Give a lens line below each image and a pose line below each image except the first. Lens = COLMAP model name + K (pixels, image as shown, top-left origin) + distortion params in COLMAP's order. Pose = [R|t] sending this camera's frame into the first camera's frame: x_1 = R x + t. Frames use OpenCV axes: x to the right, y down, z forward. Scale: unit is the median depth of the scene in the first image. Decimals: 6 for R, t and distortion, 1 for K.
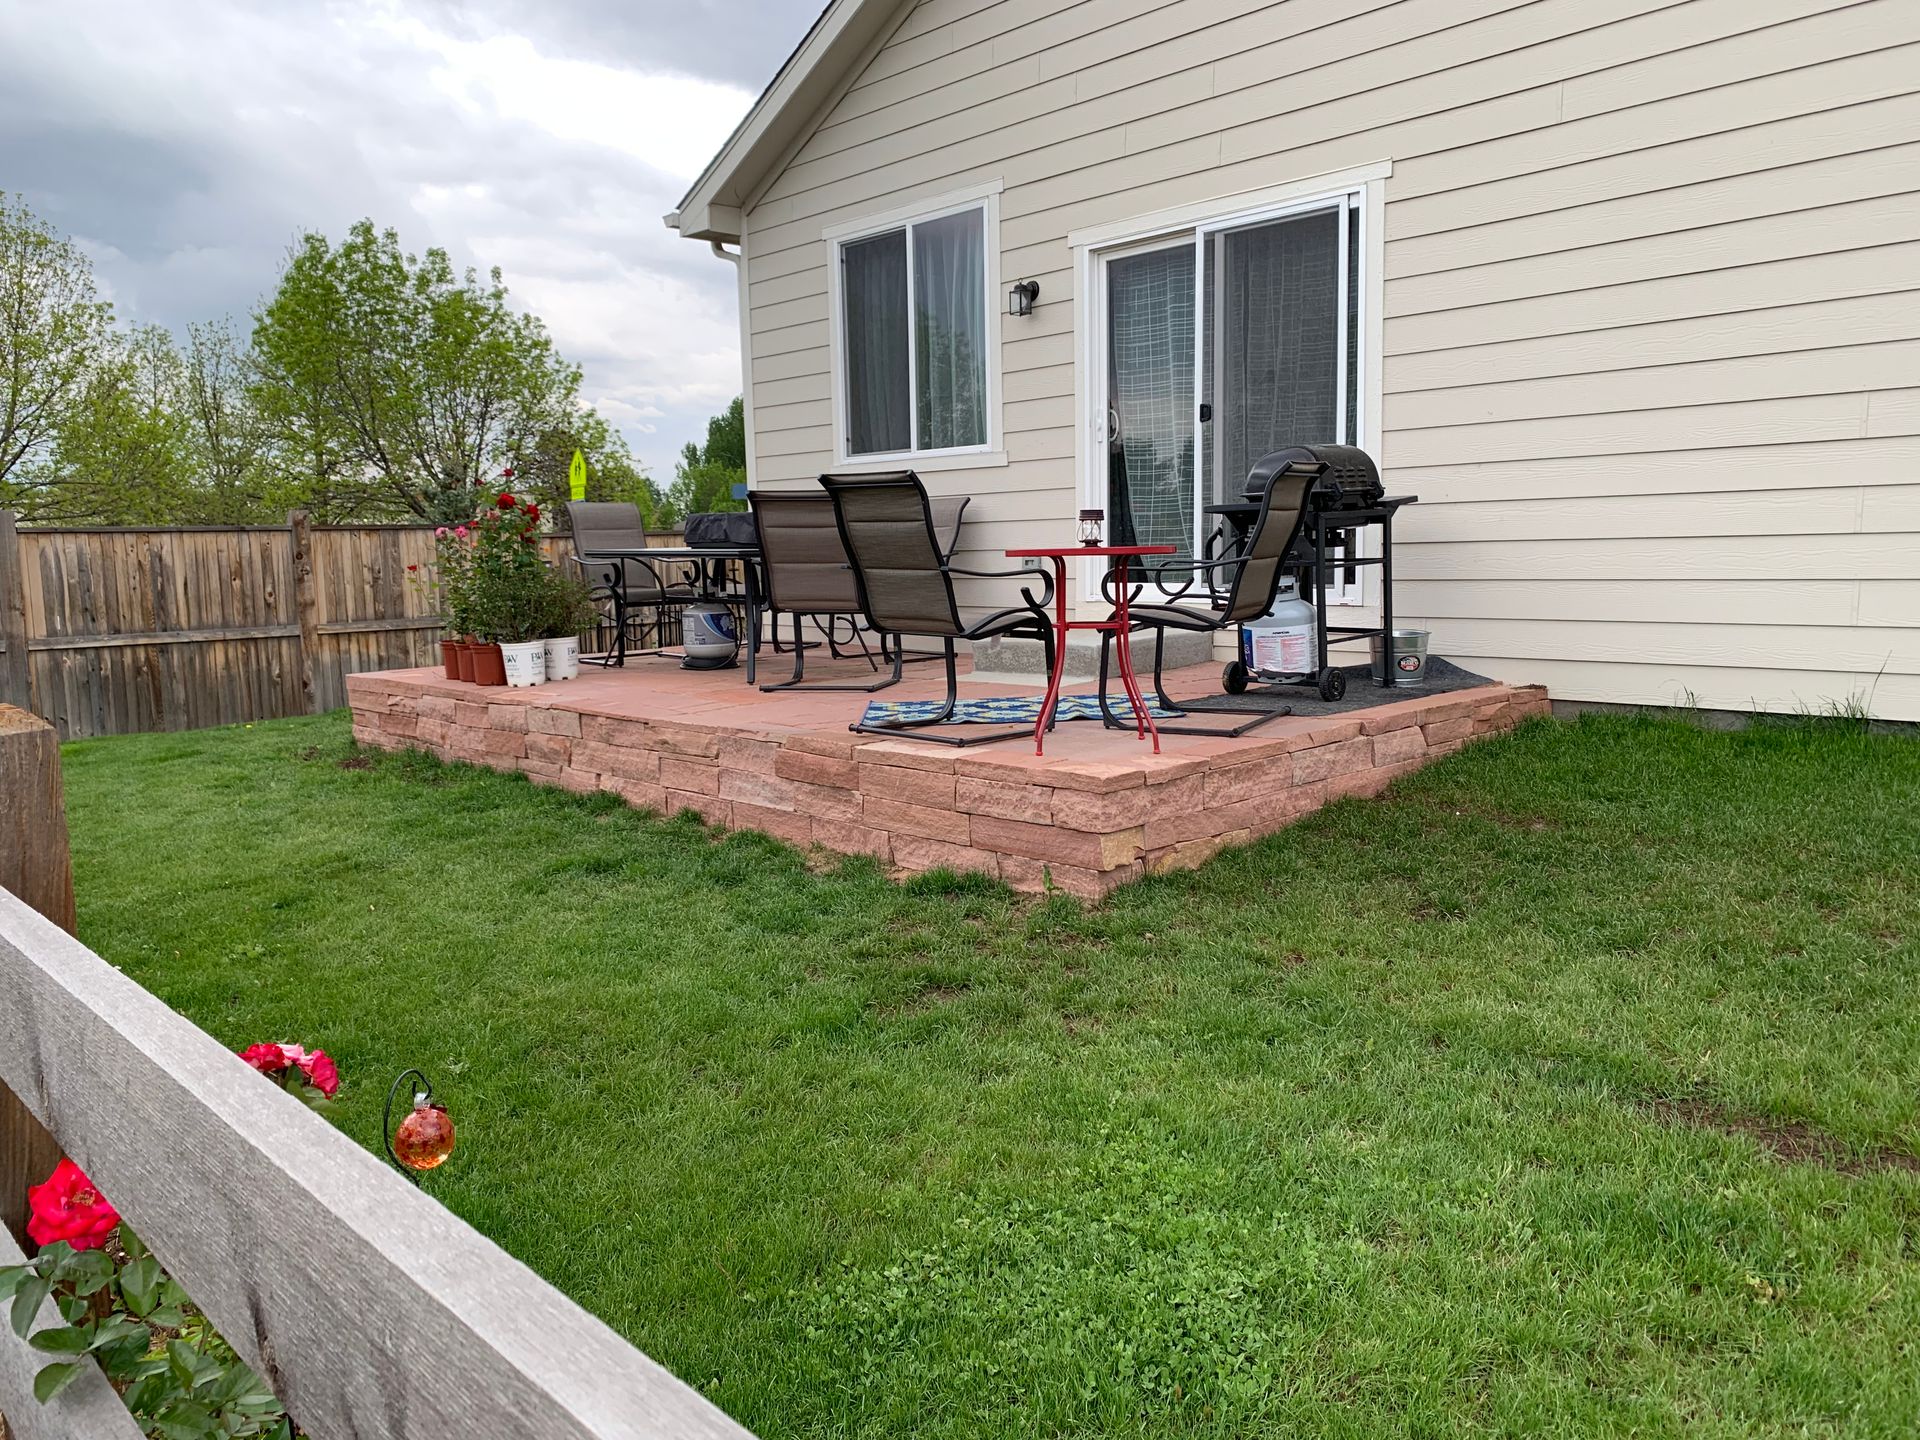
lens RADIAL K [[1473.1, 0, 938.5], [0, 1473.1, 692.3], [0, 0, 1]] dist [0.005152, 0.015000]
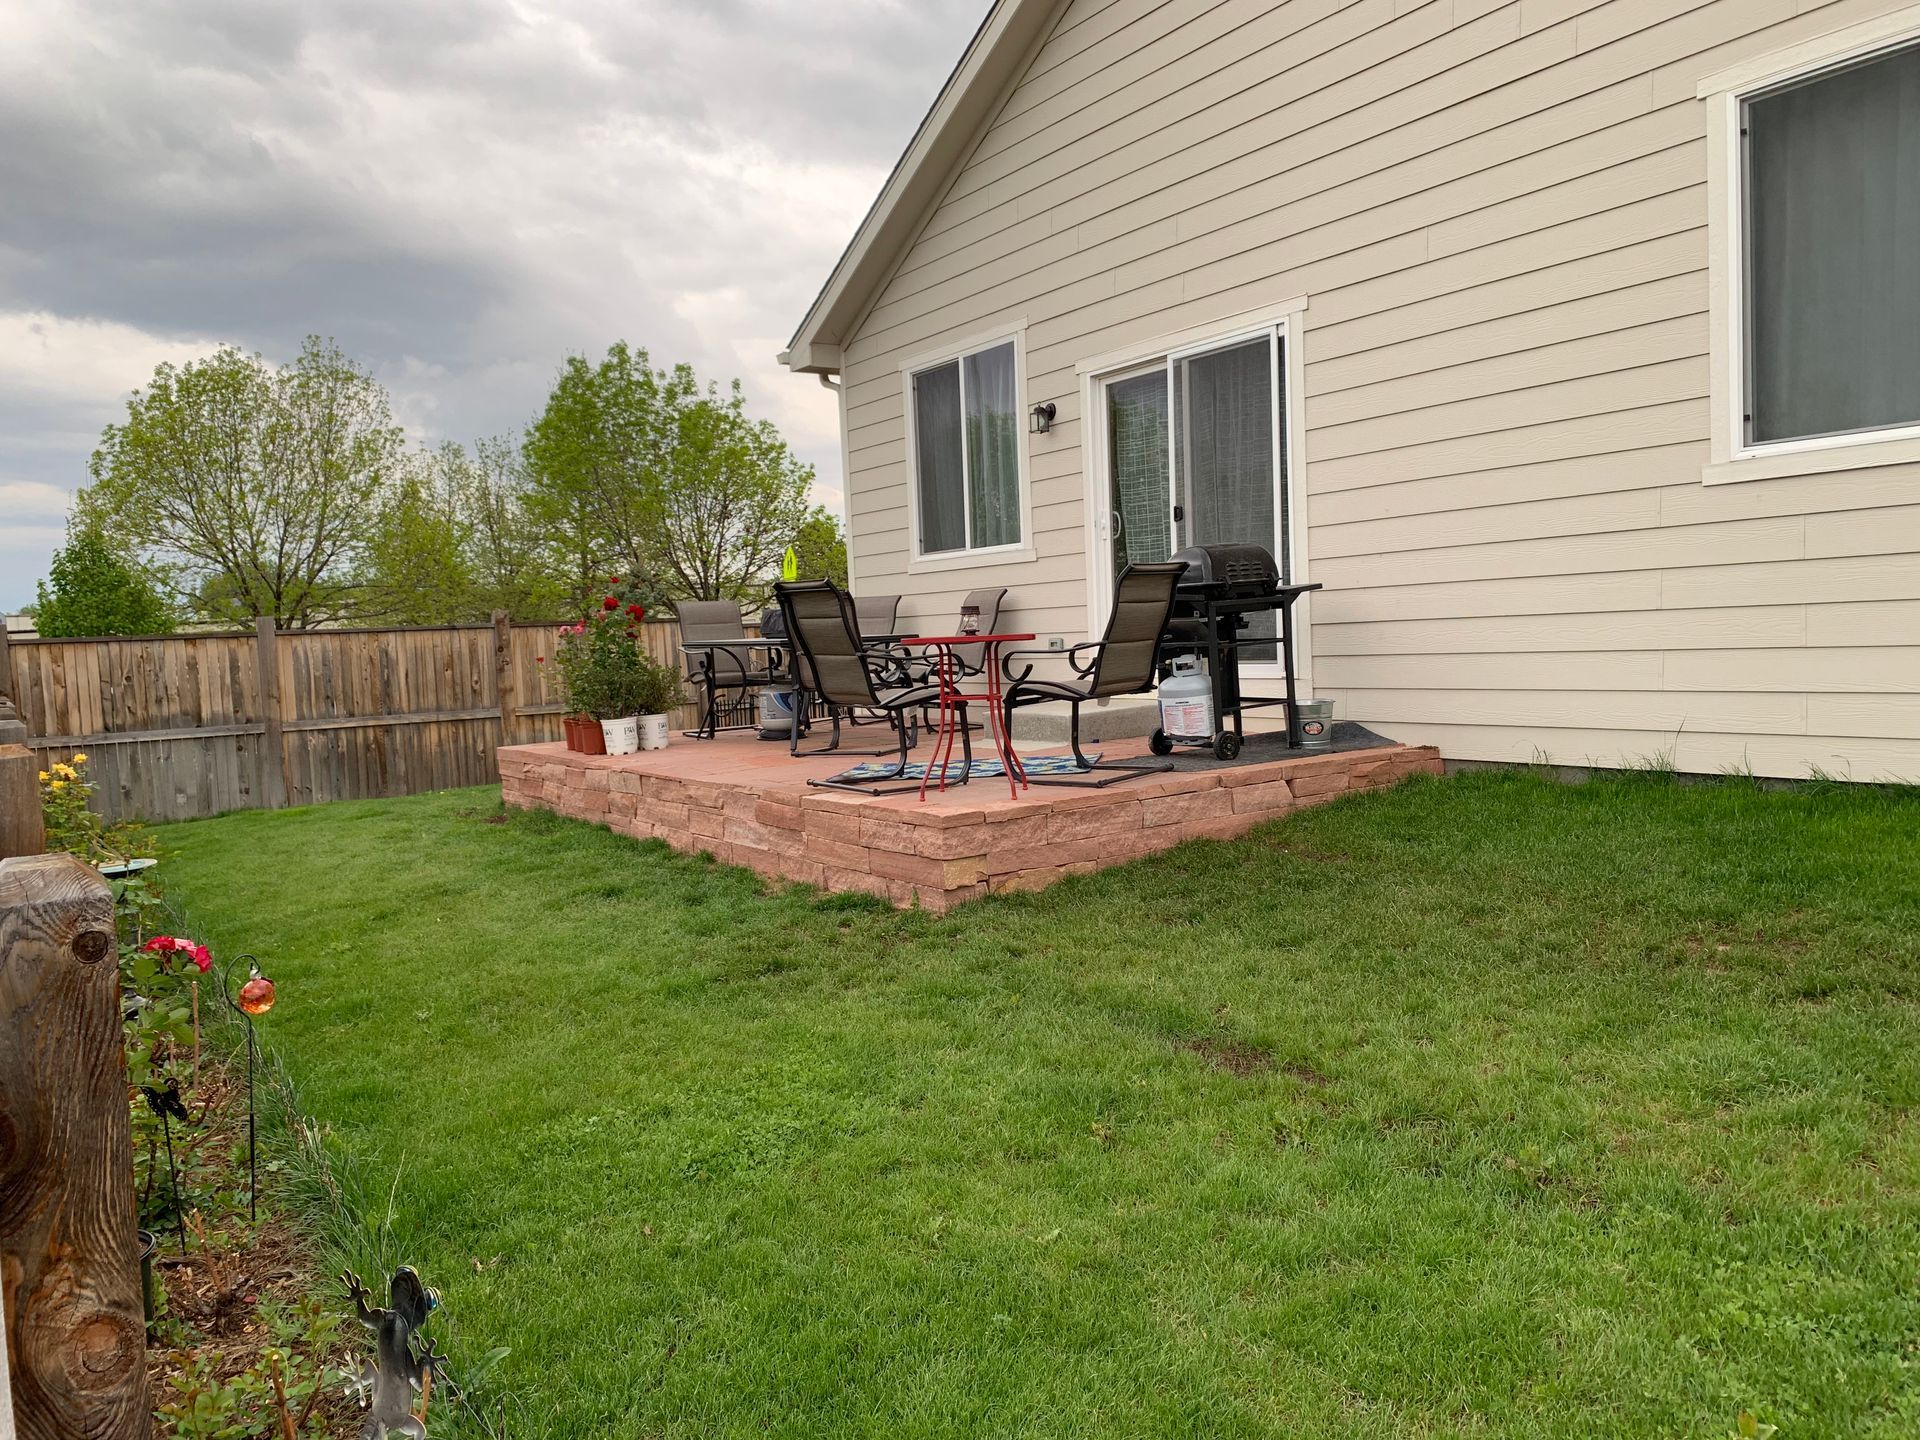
lens RADIAL K [[1466.5, 0, 962.3], [0, 1466.5, 705.8], [0, 0, 1]] dist [0.023355, -0.028612]
pose [[0.986924, -0.011413, -0.160781, 0.173018], [0.004175, 0.998966, -0.045281, 0.010321], [0.161131, 0.044017, 0.985951, -0.133933]]
